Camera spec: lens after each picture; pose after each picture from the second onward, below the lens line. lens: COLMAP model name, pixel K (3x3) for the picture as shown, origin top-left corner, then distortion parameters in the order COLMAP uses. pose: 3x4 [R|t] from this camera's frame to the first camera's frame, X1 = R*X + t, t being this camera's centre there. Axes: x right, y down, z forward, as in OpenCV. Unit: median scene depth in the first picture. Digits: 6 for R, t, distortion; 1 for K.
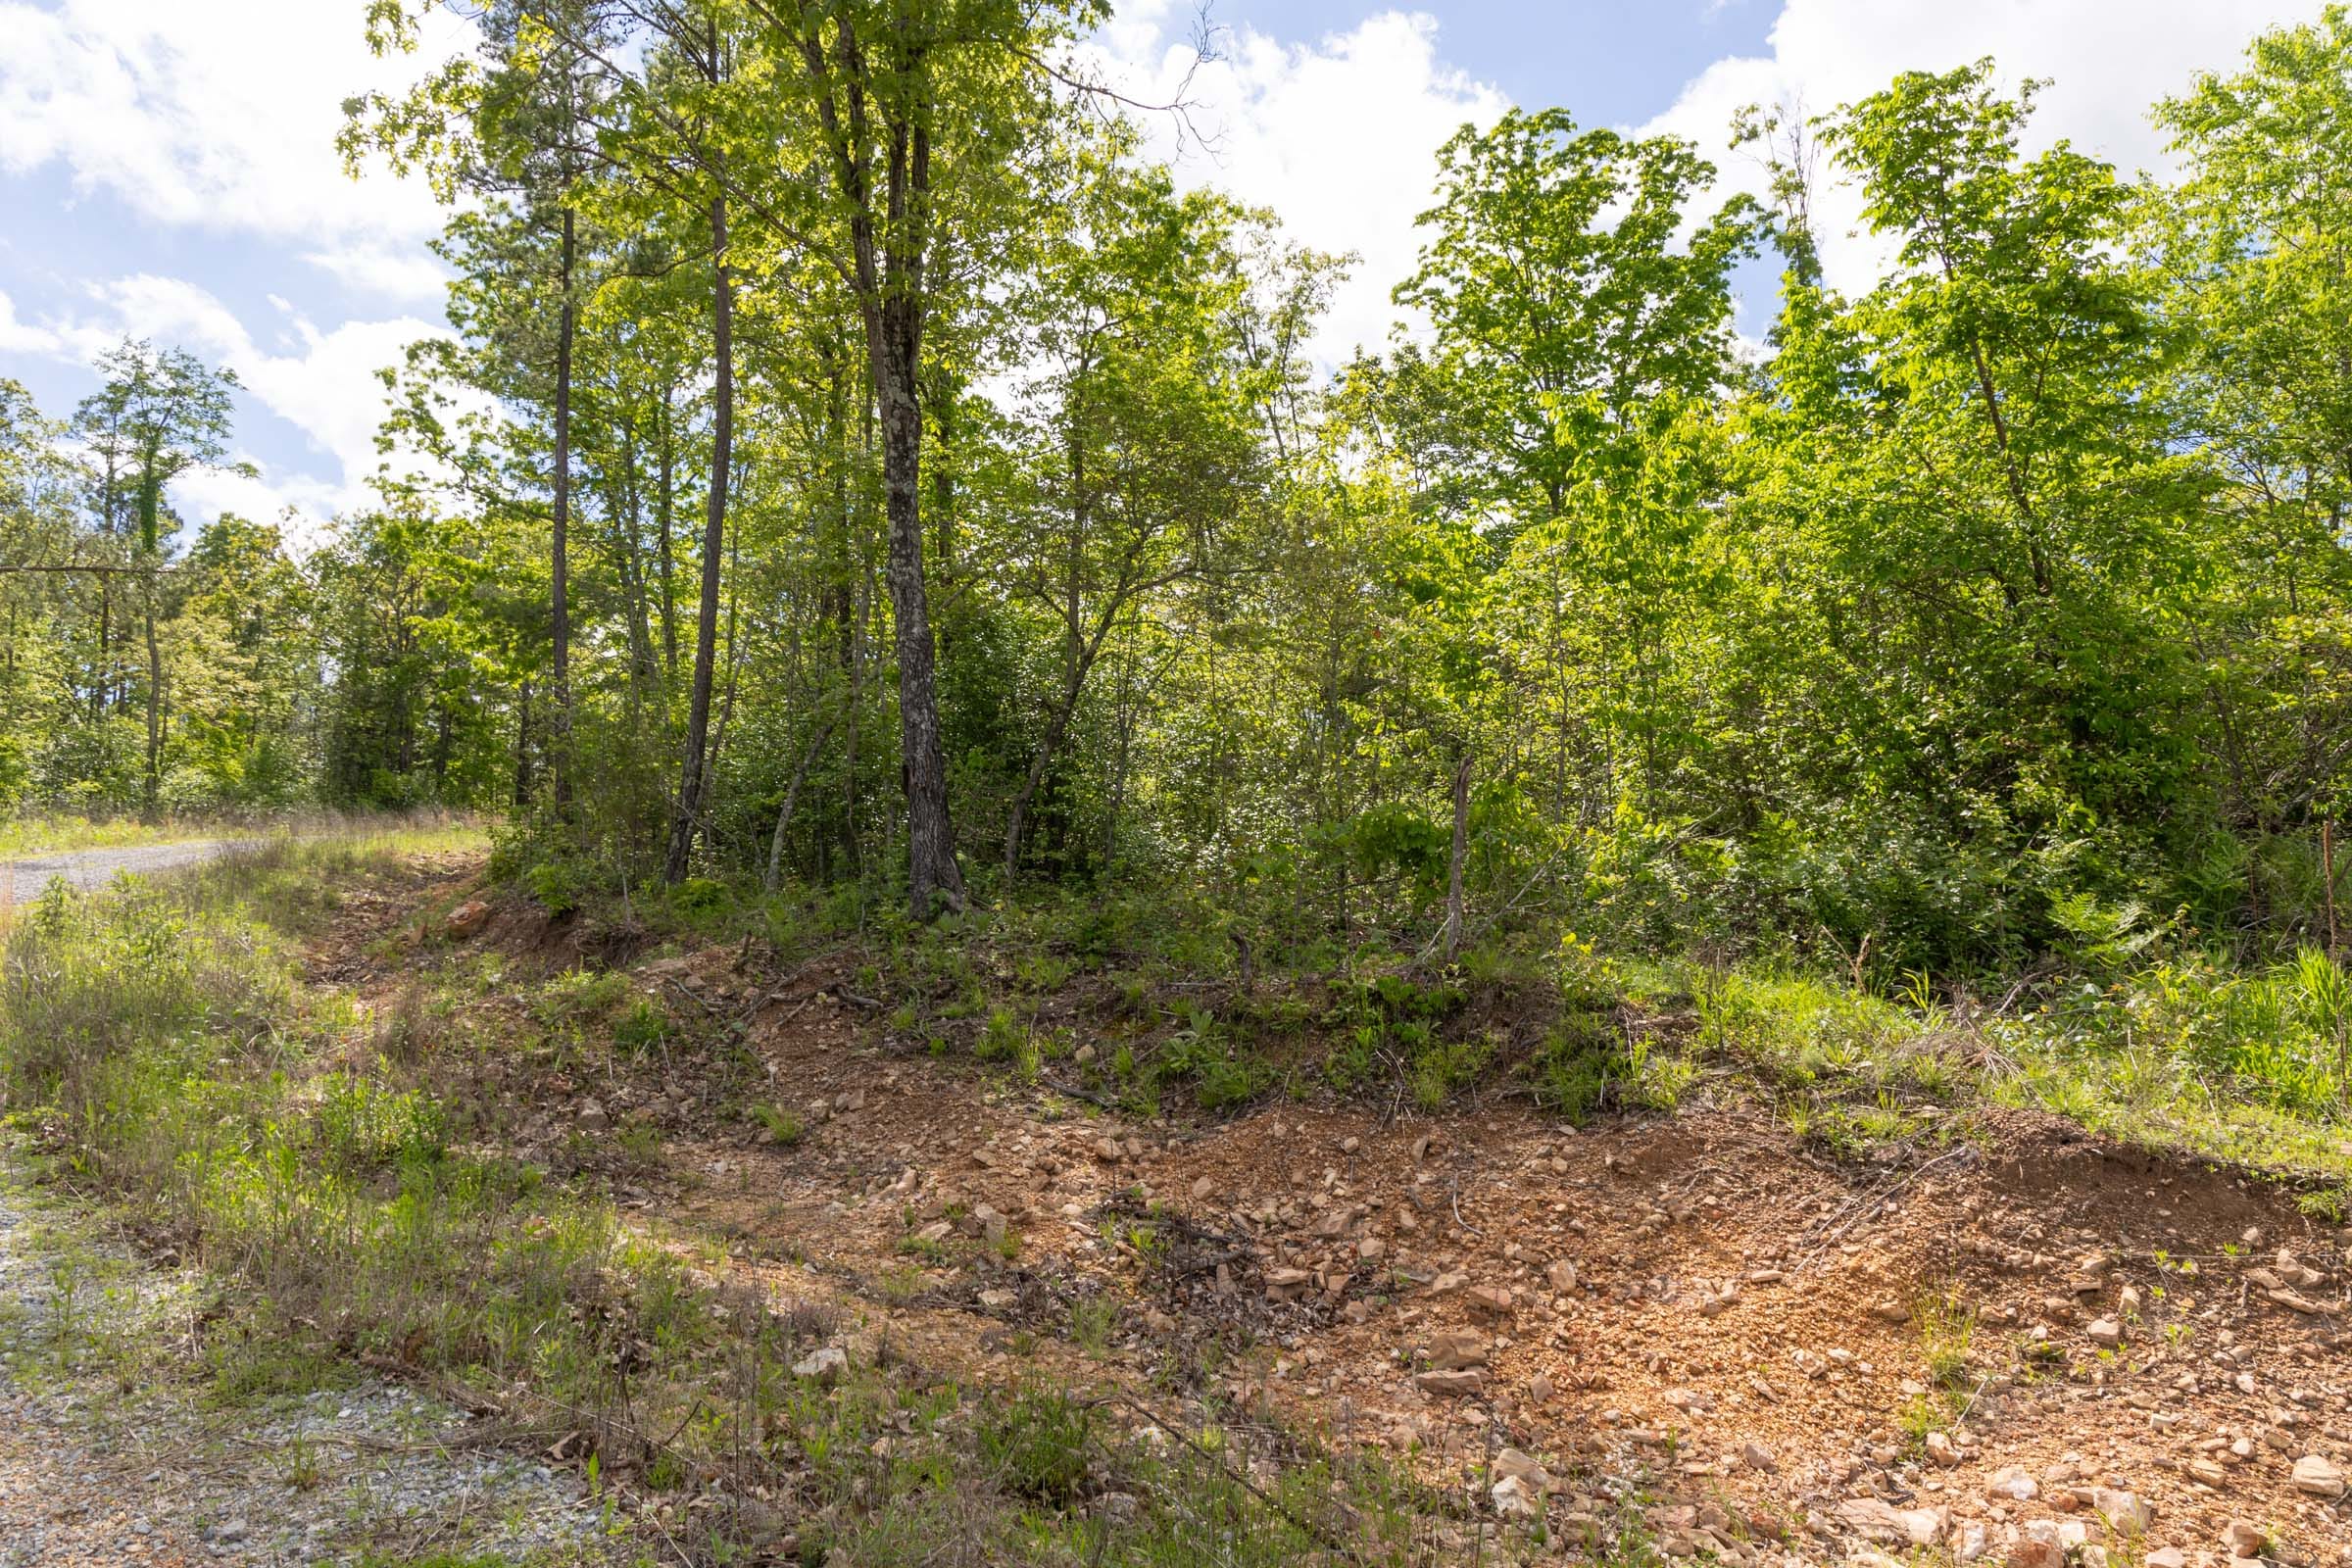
lens RADIAL K [[1563.2, 0, 1178.5], [0, 1563.2, 778.1], [0, 0, 1]] dist [-0.019570, 0.003220]
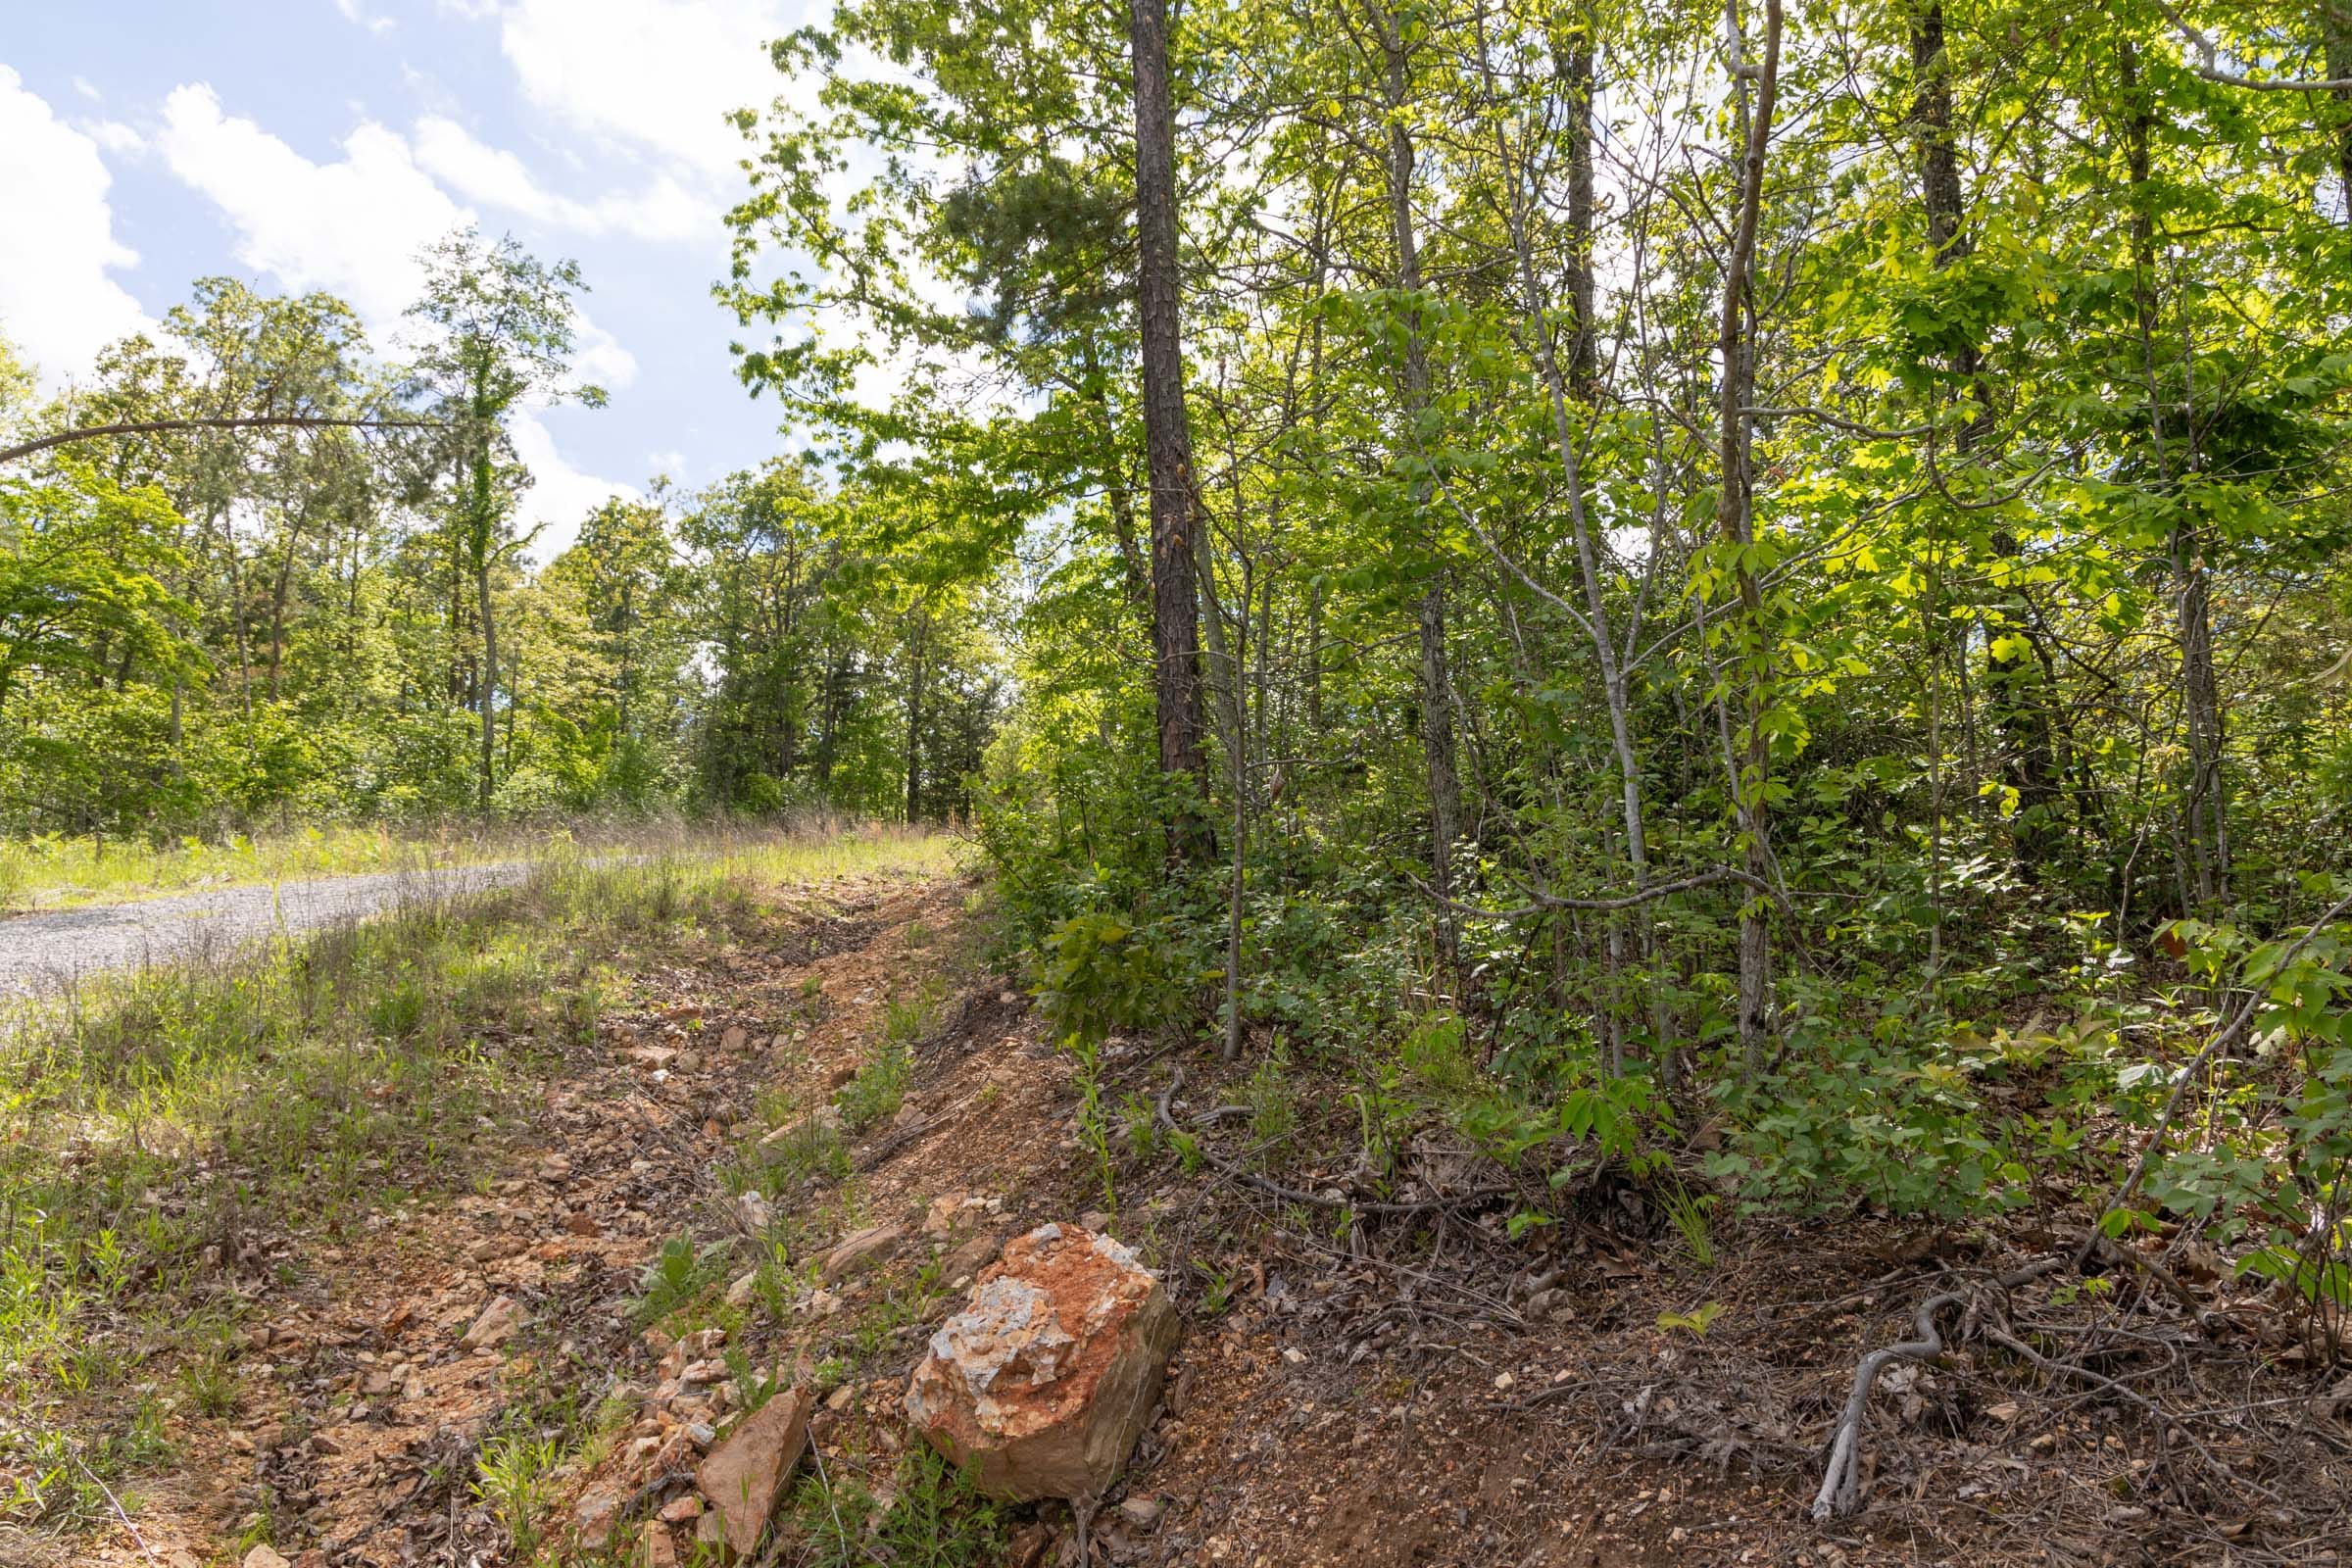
lens RADIAL K [[1563.2, 0, 1210.8], [0, 1563.2, 772.9], [0, 0, 1]] dist [-0.019570, 0.003220]
pose [[0.980047, -0.017072, -0.198031, -0.140382], [0.015000, 0.999816, -0.011960, 0.010720], [0.198199, 0.008751, 0.980123, 0.291411]]
